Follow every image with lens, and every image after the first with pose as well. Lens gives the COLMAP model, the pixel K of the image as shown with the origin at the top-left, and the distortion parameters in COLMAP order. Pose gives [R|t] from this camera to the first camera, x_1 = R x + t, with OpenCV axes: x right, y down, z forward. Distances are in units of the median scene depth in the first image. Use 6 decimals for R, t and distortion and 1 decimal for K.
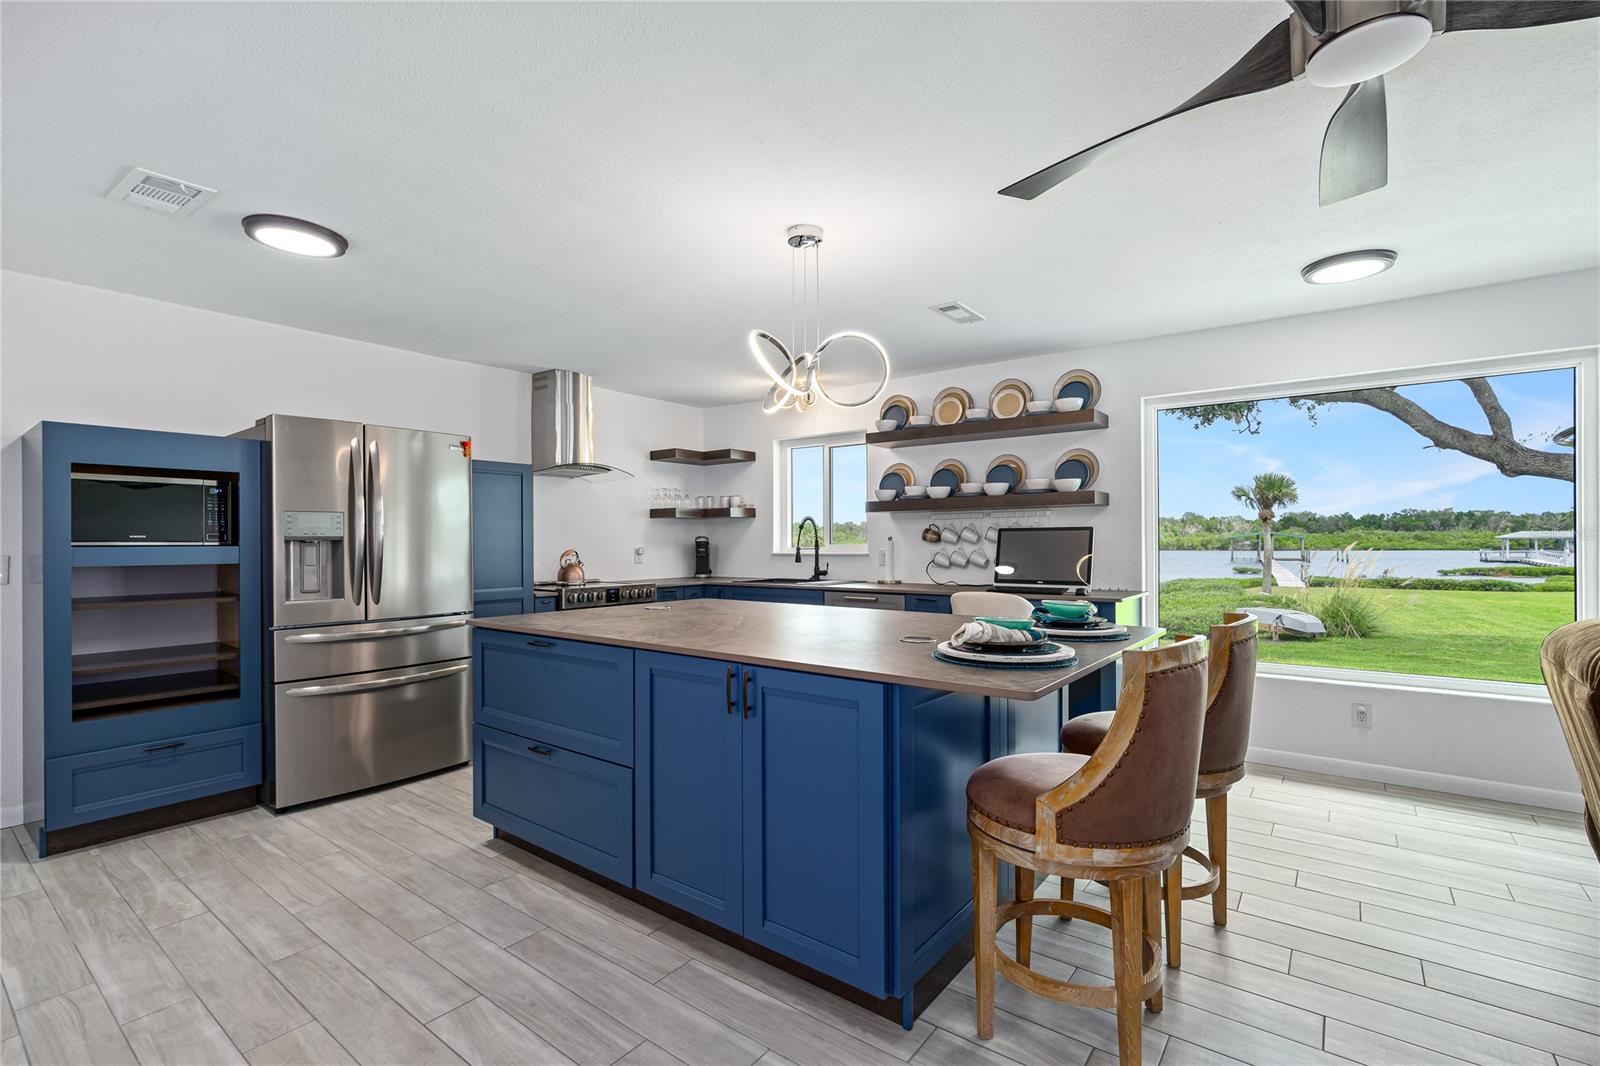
lens RADIAL K [[742.3, 0, 797.7], [0, 742.3, 525.6], [0, 0, 1]] dist [-0.009850, 0.004393]
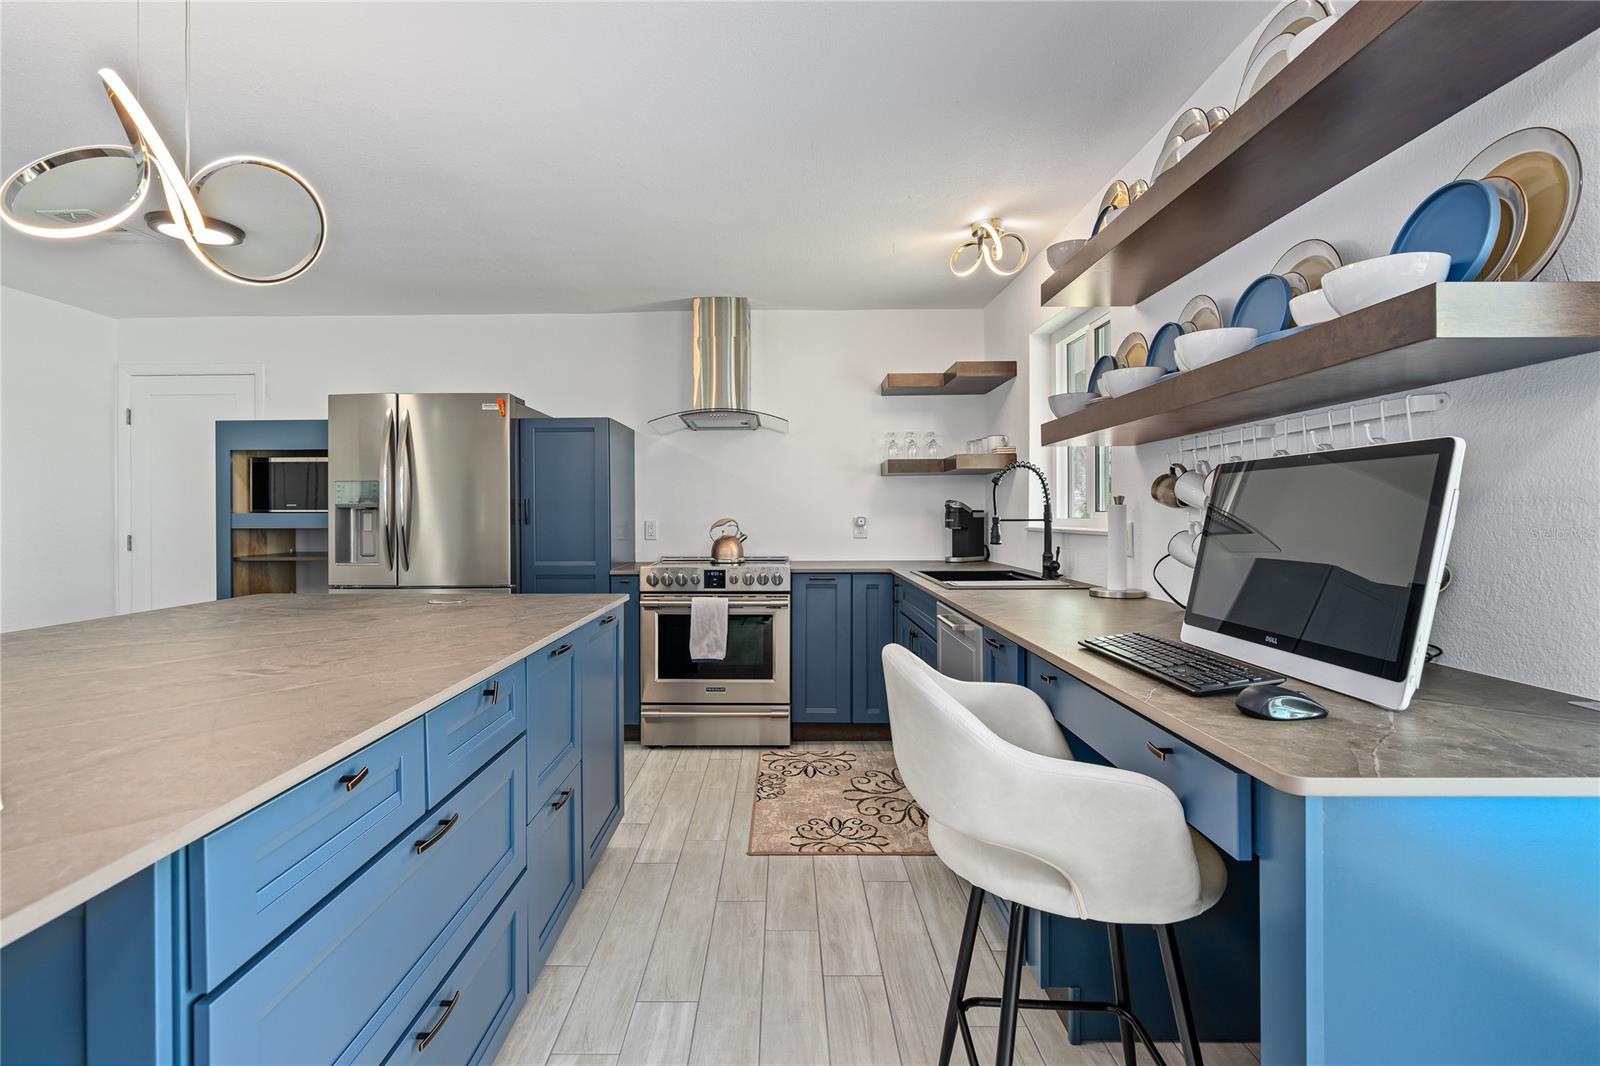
lens RADIAL K [[742.3, 0, 771.0], [0, 742.3, 512.5], [0, 0, 1]] dist [-0.009850, 0.004393]
pose [[0.587959, -0.000580, -0.808891, 0.355330], [0.020378, 0.999693, 0.014095, 0.014184], [0.808634, -0.024770, 0.587790, 0.533629]]
